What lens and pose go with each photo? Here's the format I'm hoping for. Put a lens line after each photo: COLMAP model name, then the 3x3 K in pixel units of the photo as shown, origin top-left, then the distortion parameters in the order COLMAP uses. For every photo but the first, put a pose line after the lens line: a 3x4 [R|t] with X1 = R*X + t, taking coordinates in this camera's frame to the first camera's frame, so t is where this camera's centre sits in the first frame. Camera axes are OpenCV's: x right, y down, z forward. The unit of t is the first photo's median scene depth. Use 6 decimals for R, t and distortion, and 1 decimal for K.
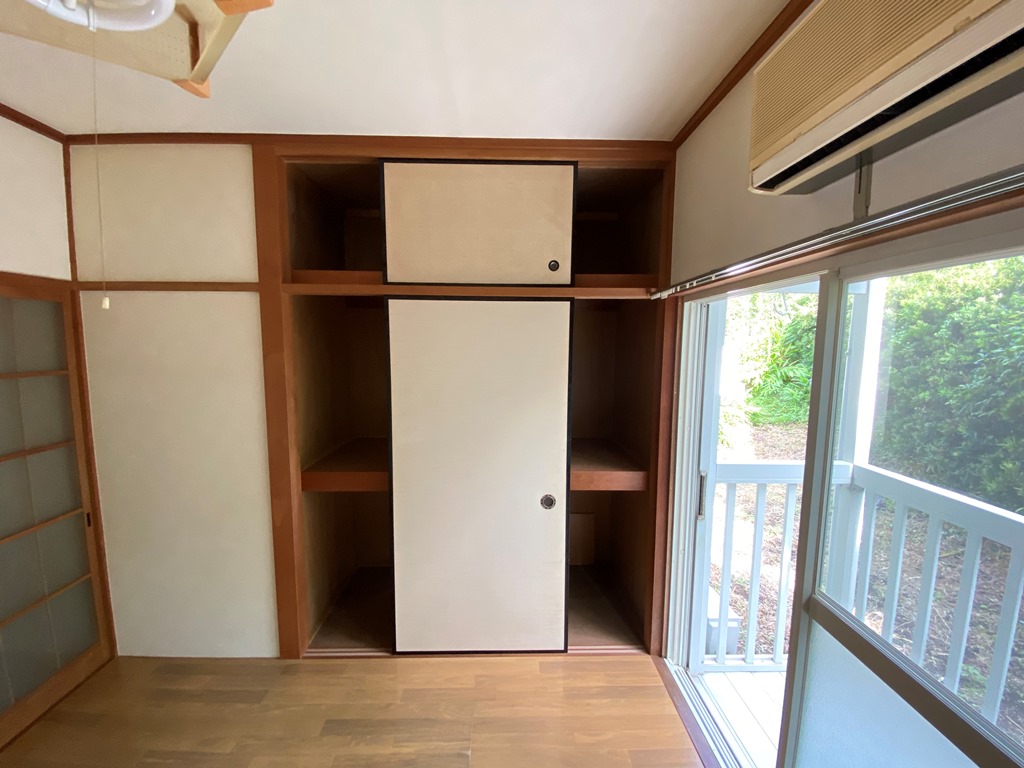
lens RADIAL K [[408.0, 0, 512.0], [0, 408.0, 384.0], [0, 0, 1]] dist [-0.000070, -0.012190]
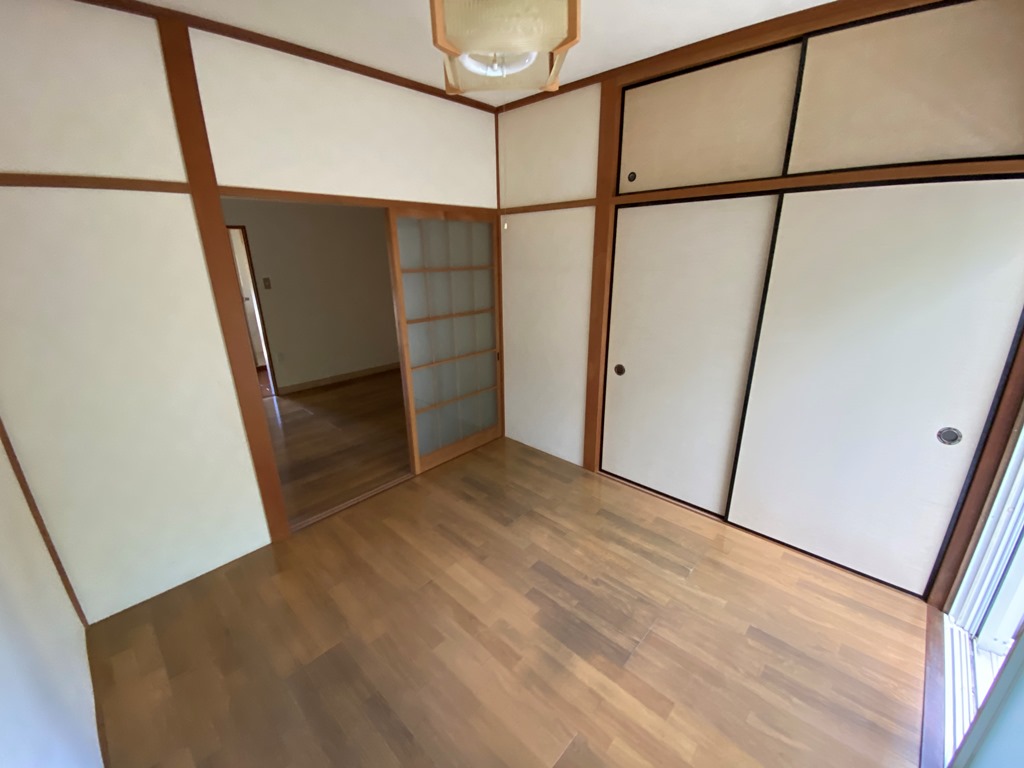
lens RADIAL K [[421.3, 0, 512.0], [0, 421.3, 384.0], [0, 0, 1]] dist [0.000181, -0.009329]
pose [[0.699747, 0.193359, -0.687726, 0.263497], [-0.051171, 0.973768, 0.221716, 0.053606], [0.712556, -0.119954, 0.691285, -0.233325]]
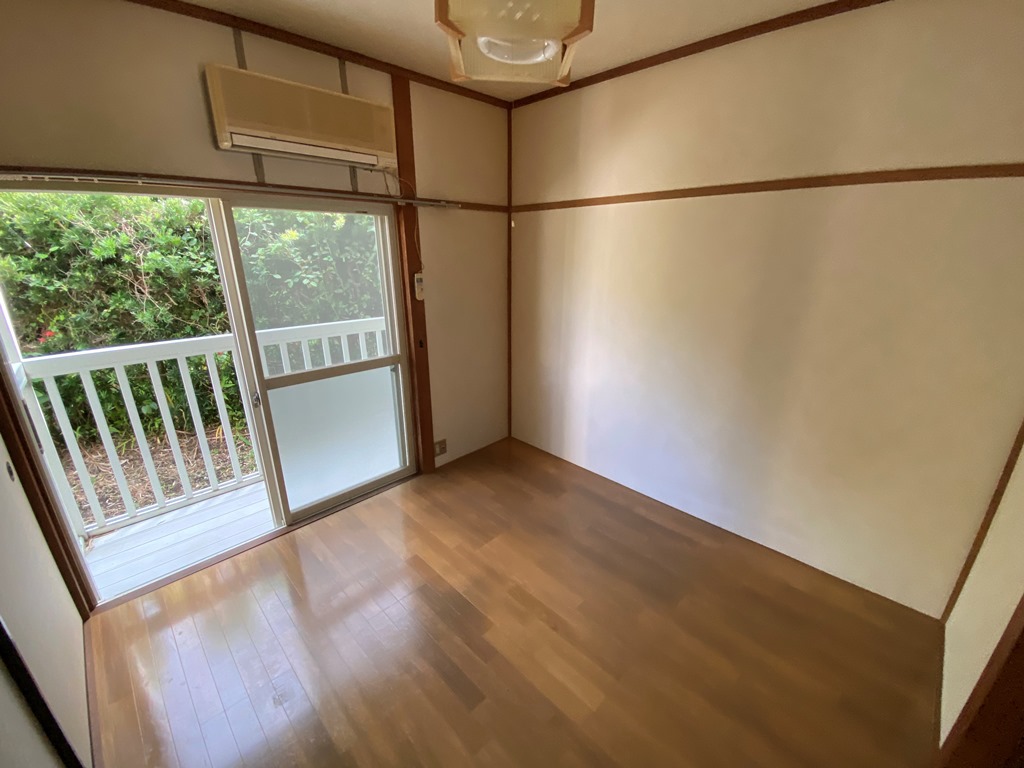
lens RADIAL K [[422.2, 0, 512.0], [0, 422.2, 384.0], [0, 0, 1]] dist [-0.001445, -0.000438]
pose [[-0.680865, -0.239093, 0.692284, -0.899136], [0.068925, 0.920103, 0.385563, -0.087811], [-0.729158, 0.310232, -0.609987, 0.855581]]
